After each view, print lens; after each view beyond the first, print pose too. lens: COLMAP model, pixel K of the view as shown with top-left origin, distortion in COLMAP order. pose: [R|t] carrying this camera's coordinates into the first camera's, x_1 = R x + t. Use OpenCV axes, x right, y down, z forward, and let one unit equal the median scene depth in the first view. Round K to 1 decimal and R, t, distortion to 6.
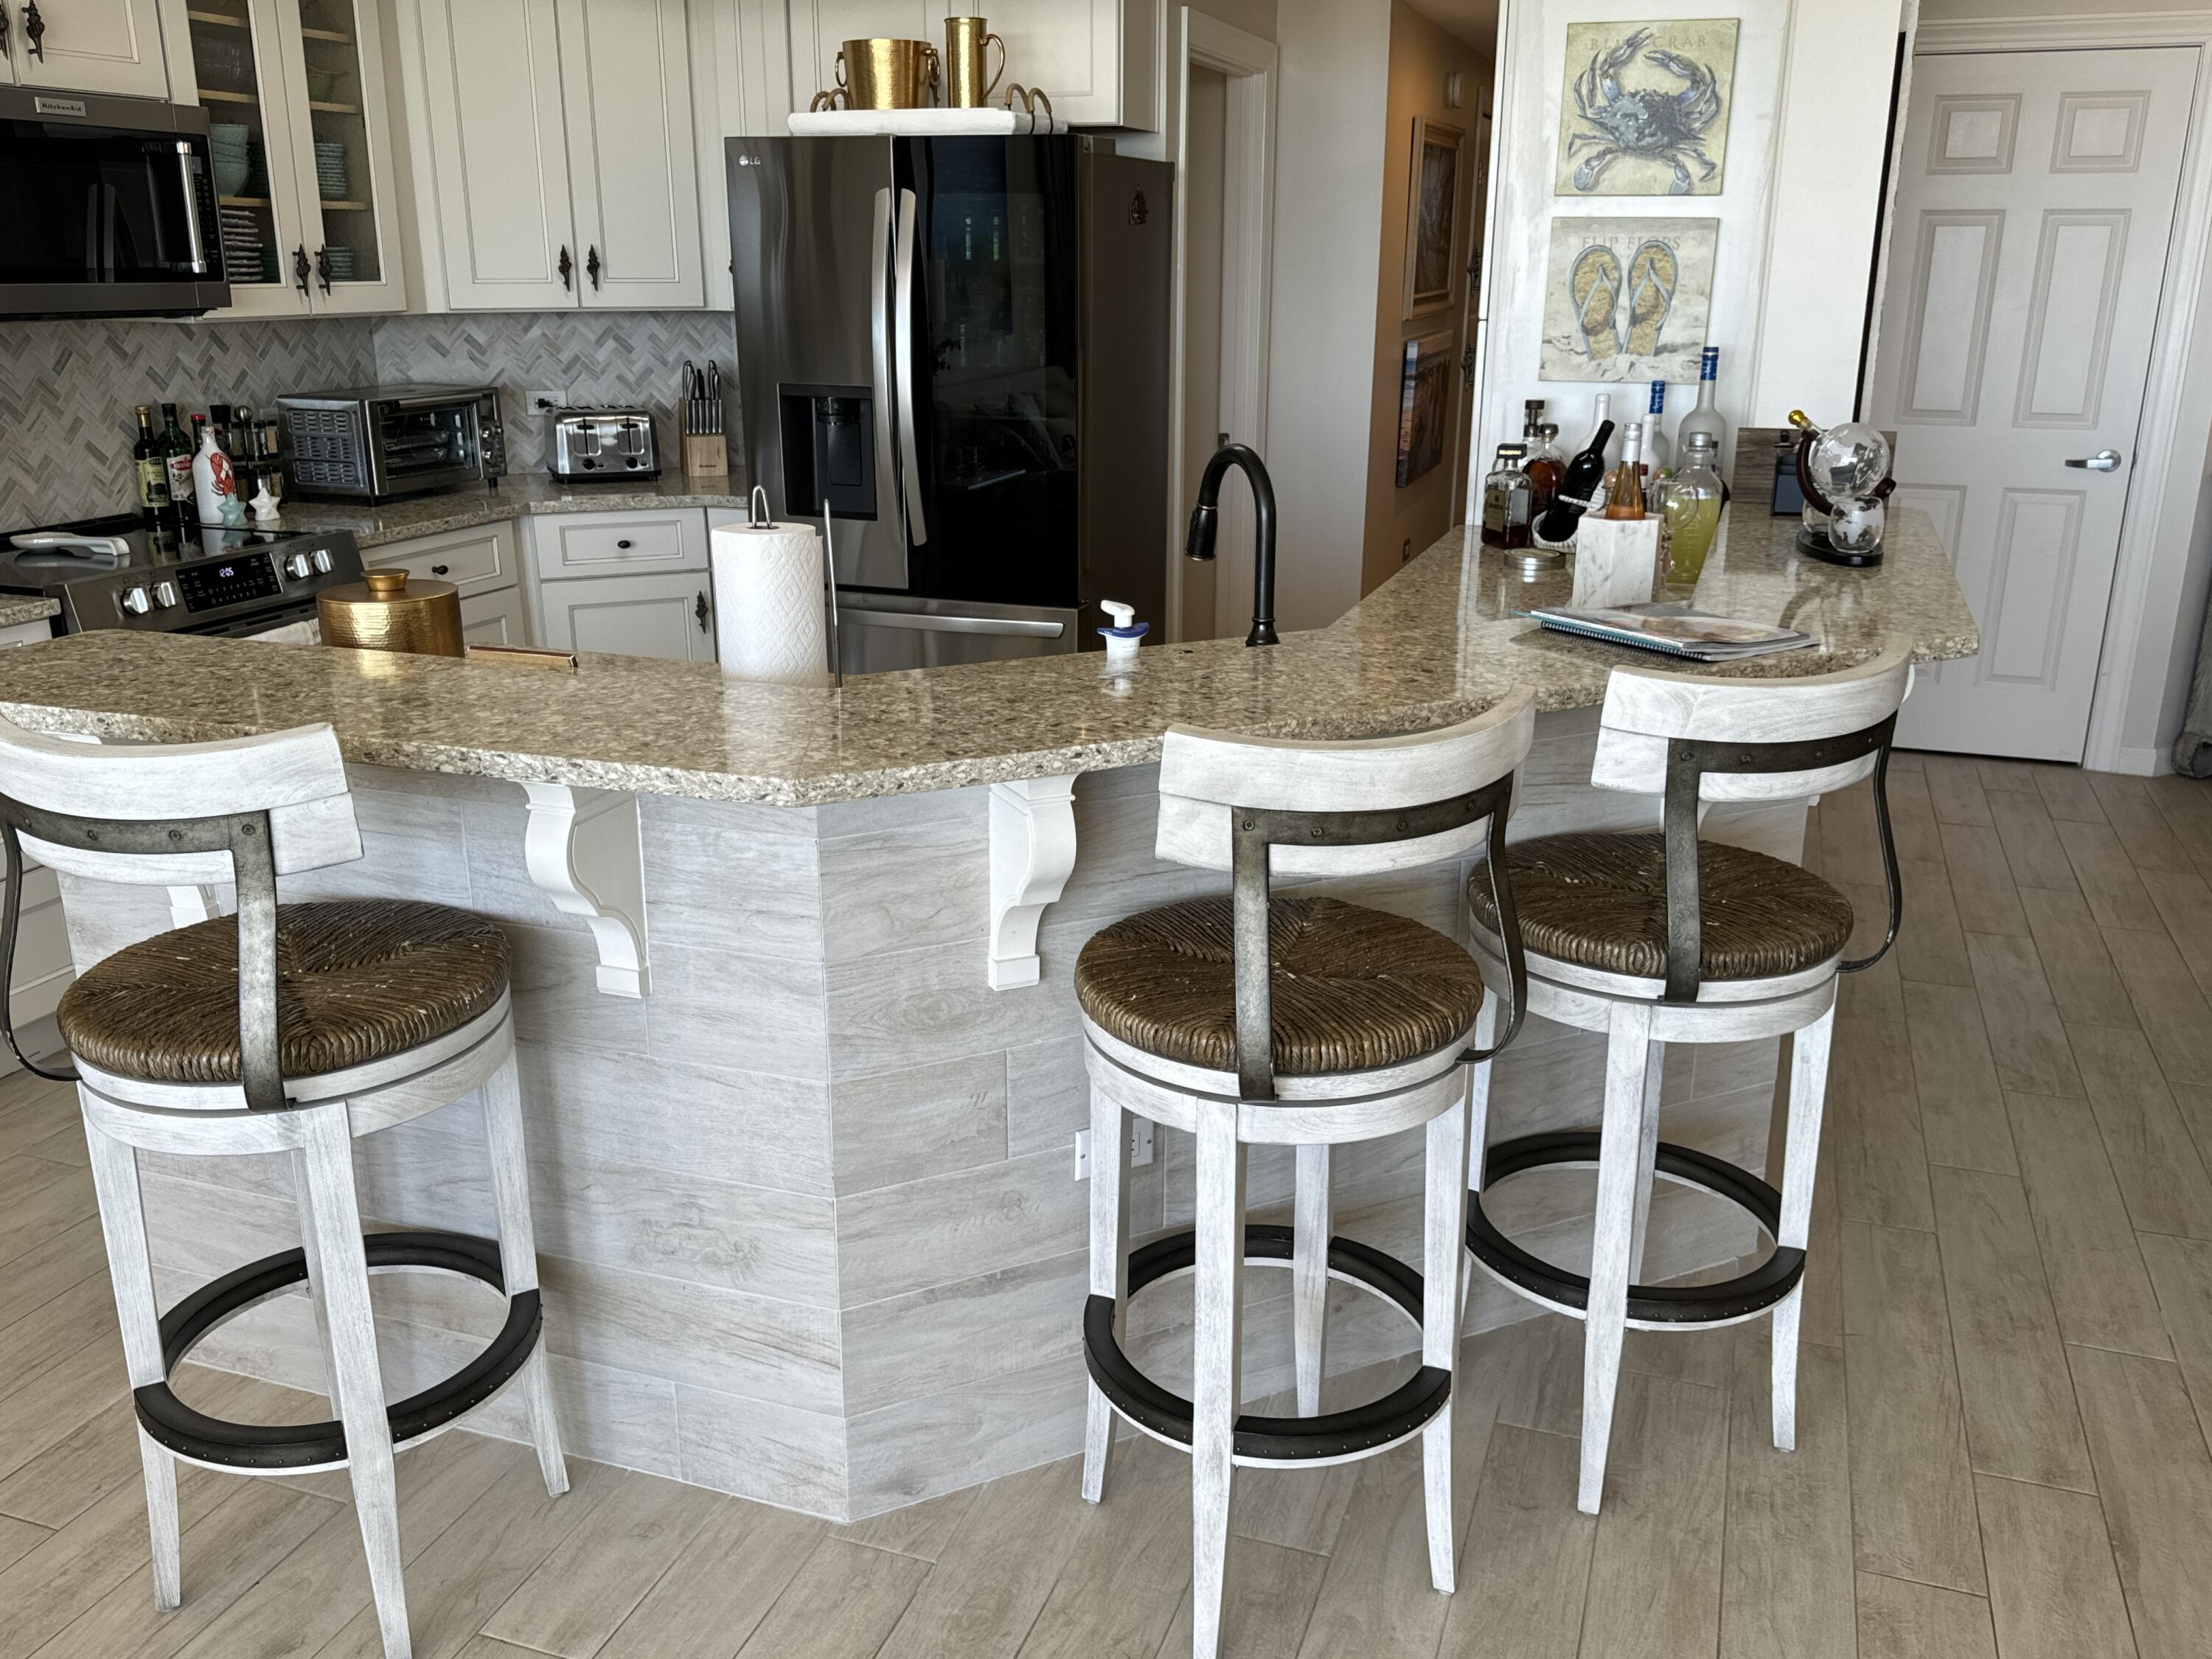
lens RADIAL K [[1807.1, 0, 1112.9], [0, 1807.1, 805.9], [0, 0, 1]] dist [0.071541, -0.117496]
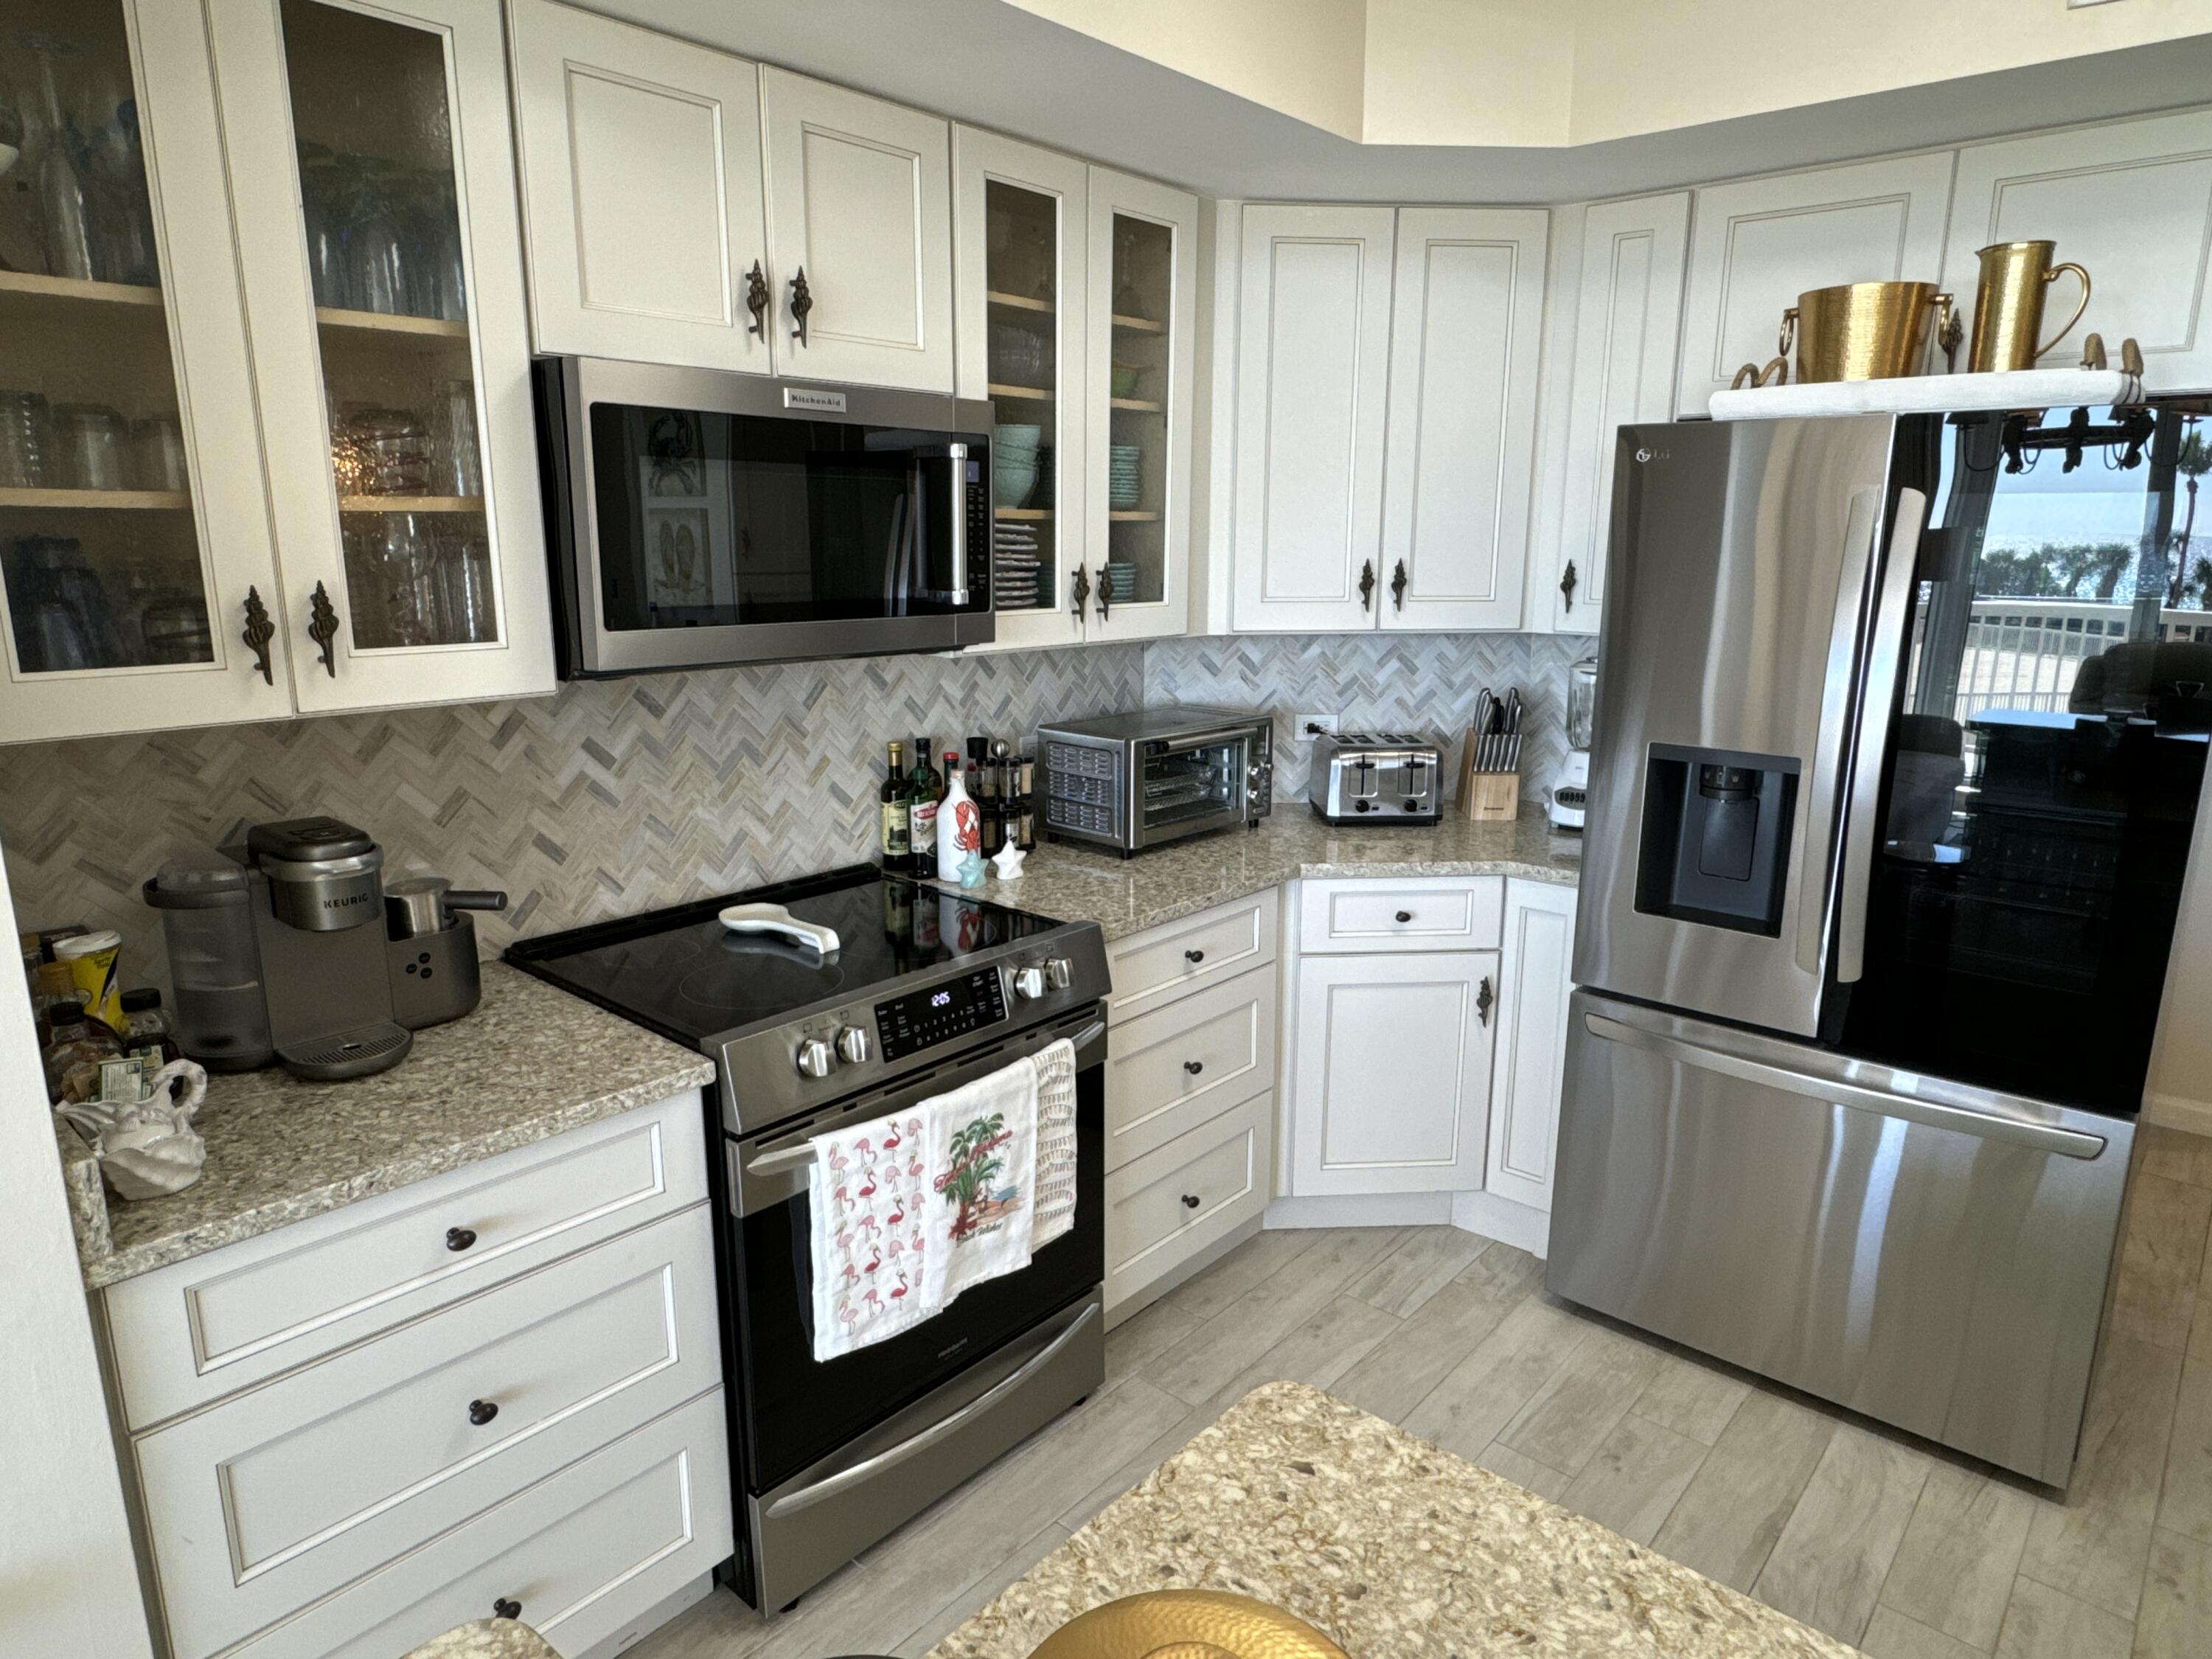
lens RADIAL K [[1344.8, 0, 1099.1], [0, 1344.8, 806.2], [0, 0, 1]] dist [0.005427, -0.001374]
pose [[0.923705, 0.078080, -0.375064, -0.195995], [-0.112097, 0.991249, -0.069715, -0.154113], [0.366338, 0.106440, 0.924374, 0.441474]]
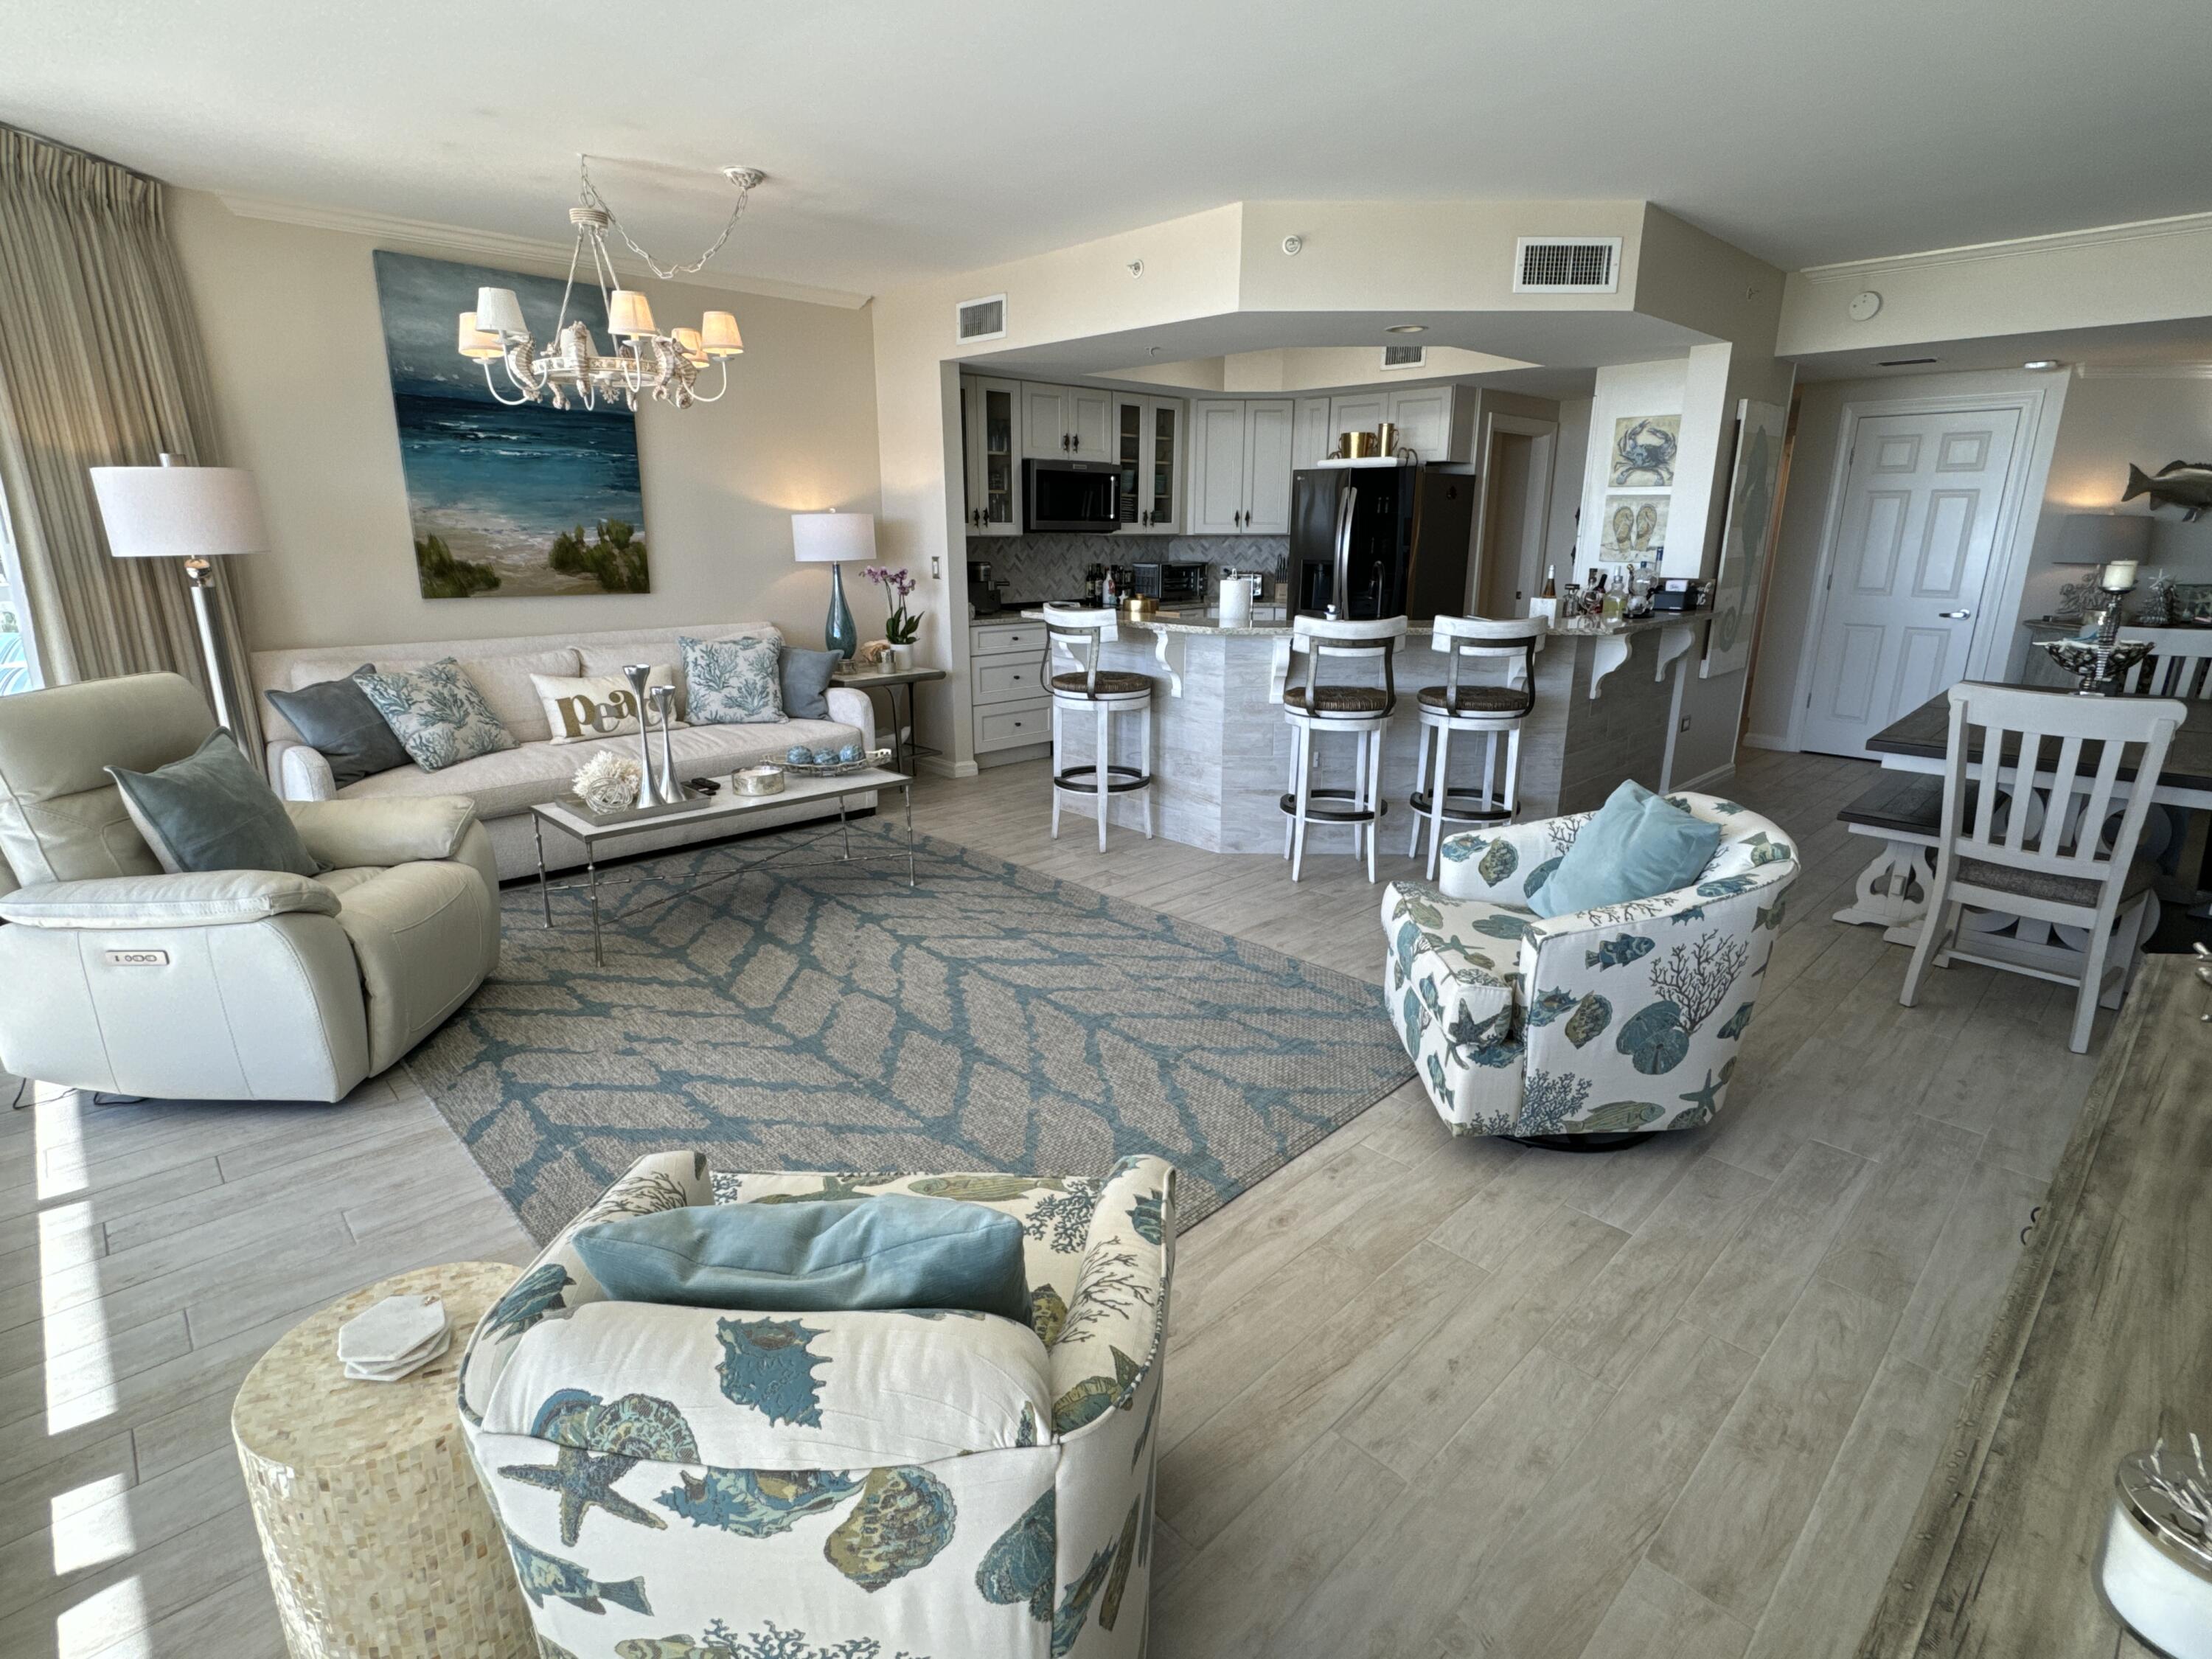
lens RADIAL K [[1093.4, 0, 1109.3], [0, 1093.4, 823.5], [0, 0, 1]] dist [-0.002474, -0.000651]
pose [[0.891824, 0.119486, -0.436318, 0.328184], [-0.131819, 0.991272, 0.002026, 0.195820], [0.432751, 0.055708, 0.899790, -0.575797]]
